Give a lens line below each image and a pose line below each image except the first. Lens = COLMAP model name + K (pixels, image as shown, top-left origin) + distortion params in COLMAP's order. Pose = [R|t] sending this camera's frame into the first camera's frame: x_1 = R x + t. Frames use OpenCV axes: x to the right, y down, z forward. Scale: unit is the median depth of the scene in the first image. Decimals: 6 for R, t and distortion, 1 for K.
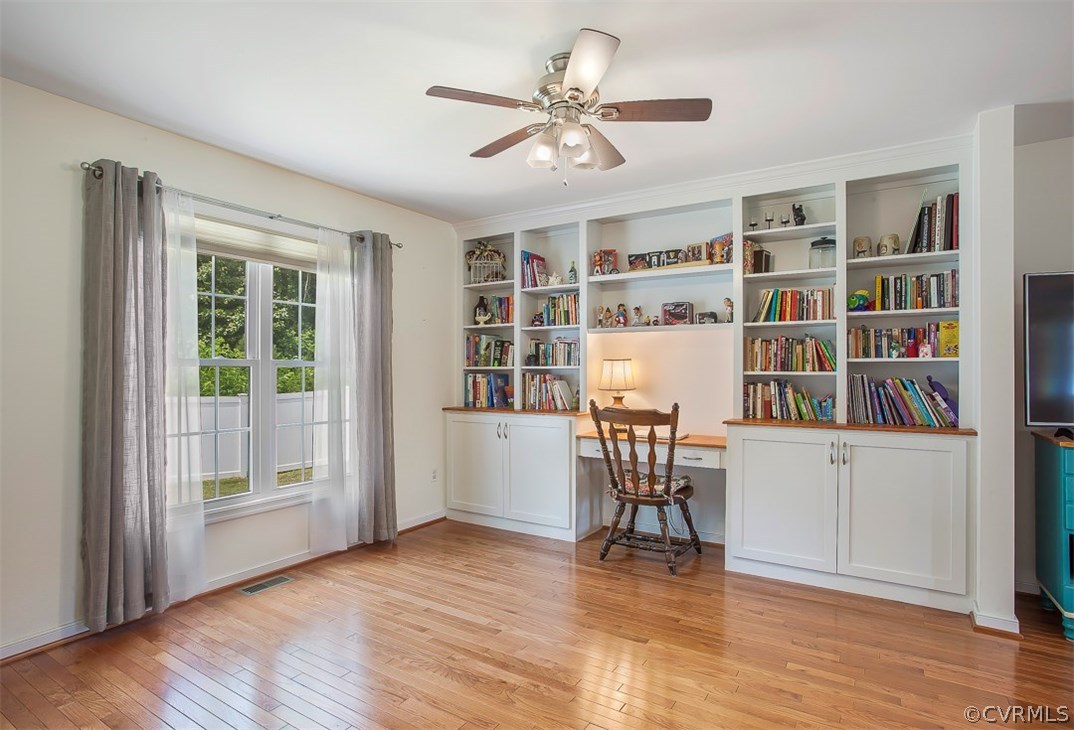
lens RADIAL K [[578.1, 0, 537.0], [0, 578.1, 365.0], [0, 0, 1]] dist [-0.000163, 0.001263]
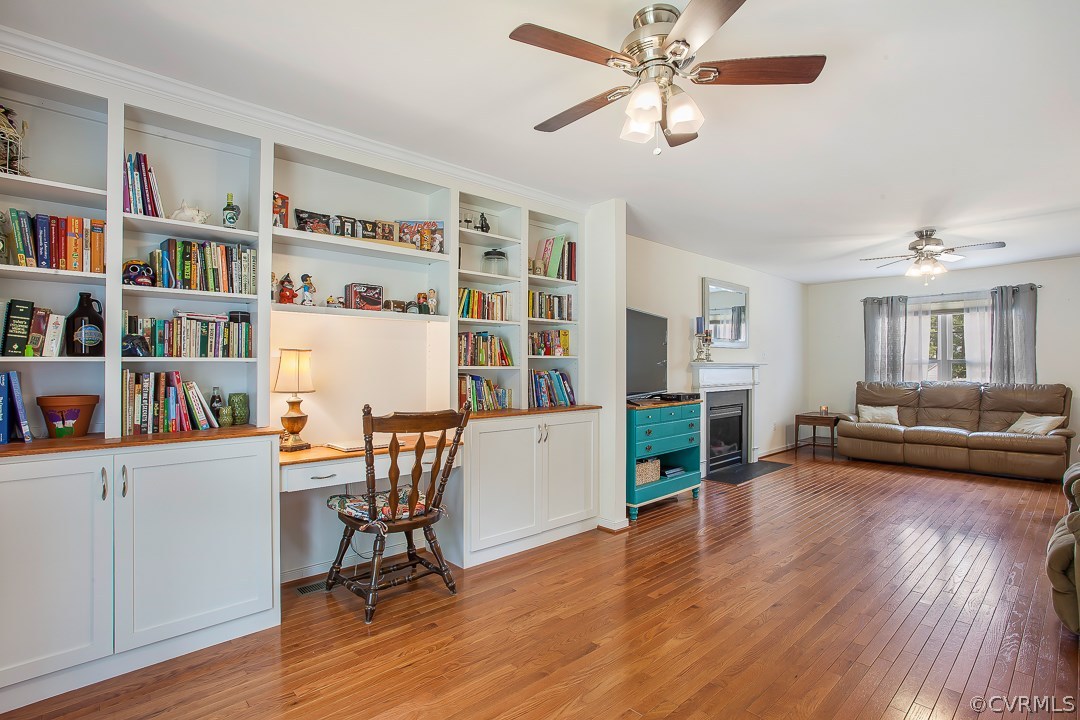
lens RADIAL K [[535.1, 0, 541.9], [0, 535.1, 363.9], [0, 0, 1]] dist [-0.060591, 0.034342]
pose [[0.256293, 0.008080, 0.966565, -0.520425], [-0.003871, 0.999966, -0.007333, 0.014601], [-0.966591, -0.001862, 0.256316, 0.659610]]
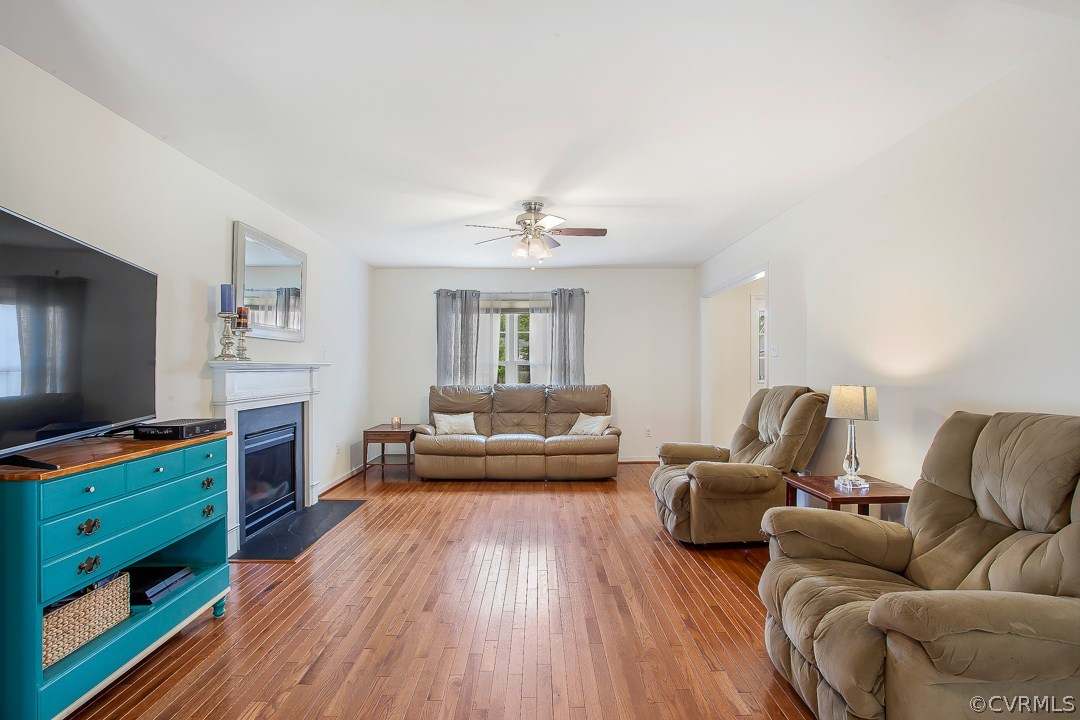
lens RADIAL K [[535.1, 0, 541.9], [0, 535.1, 363.9], [0, 0, 1]] dist [-0.060591, 0.034342]
pose [[-0.536317, 0.012135, 0.843930, 0.087992], [0.001491, 0.999909, -0.013430, 0.014034], [-0.844015, -0.005944, -0.536286, 0.637881]]
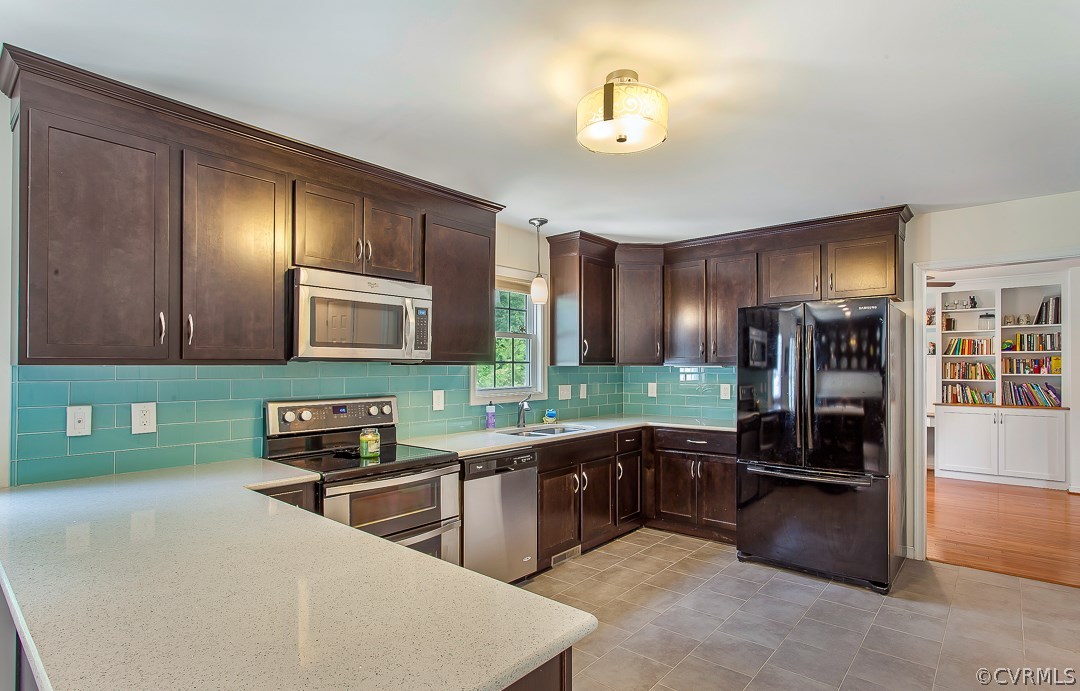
lens RADIAL K [[538.3, 0, 540.4], [0, 538.3, 363.9], [0, 0, 1]] dist [0.000224, -0.000266]
pose [[0.987291, 0.000660, -0.158921, -0.775396], [-0.000847, 0.999999, -0.001105, -0.042020], [0.158920, 0.001226, 0.987291, -1.149895]]
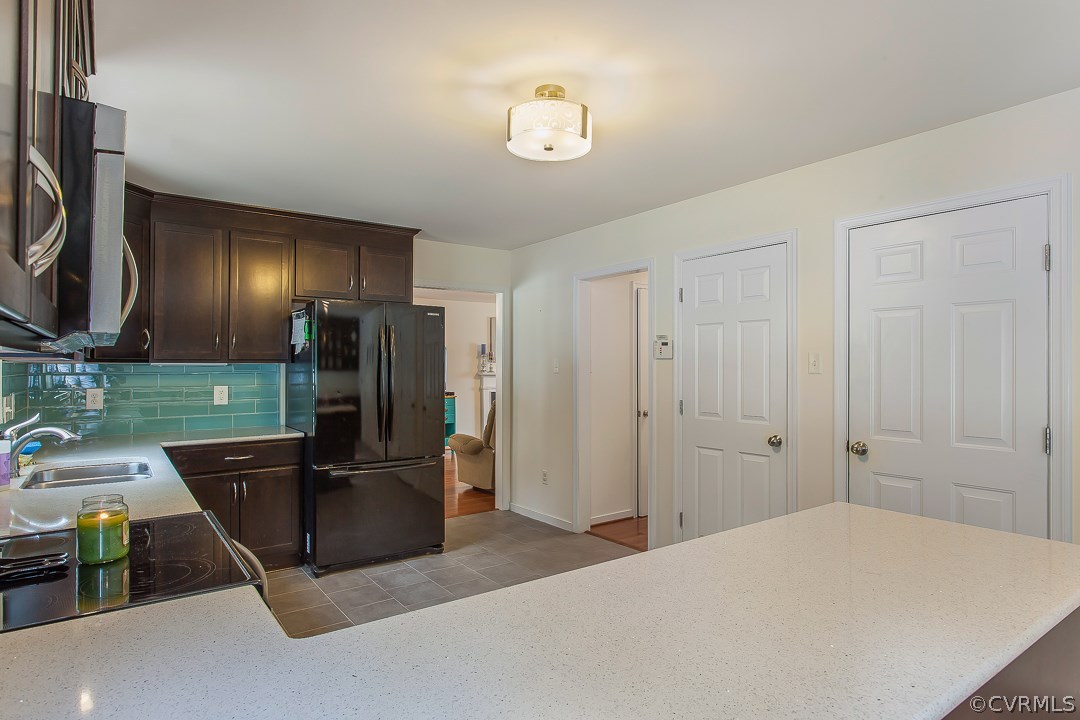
lens RADIAL K [[619.6, 0, 540.0], [0, 619.6, 360.0], [0, 0, 1]] dist [0.000334, 0.000011]
pose [[0.389739, 0.010368, 0.920867, -1.470205], [-0.002335, 0.999945, -0.010270, -0.037174], [-0.920922, 0.001852, 0.389742, -0.829505]]
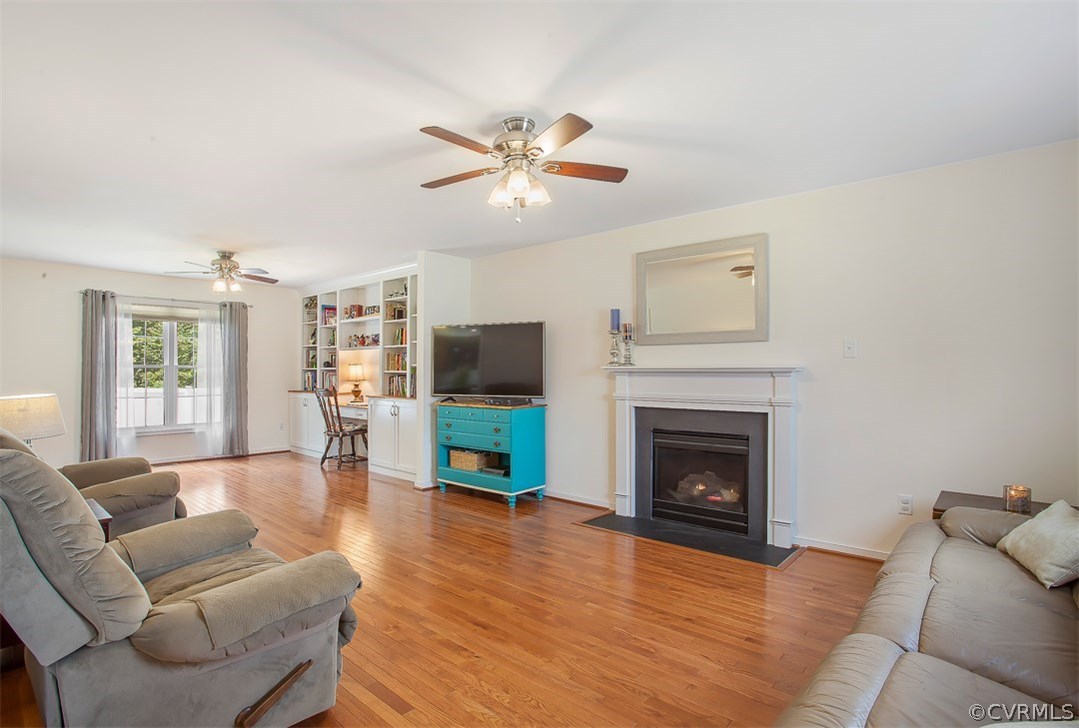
lens RADIAL K [[539.9, 0, 539.5], [0, 539.9, 364.0], [0, 0, 1]] dist [-0.031700, 0.000156]
pose [[0.984329, -0.001206, -0.176339, 1.267223], [0.001046, 0.999999, -0.000999, -0.010272], [0.176340, 0.000799, 0.984329, -0.738234]]
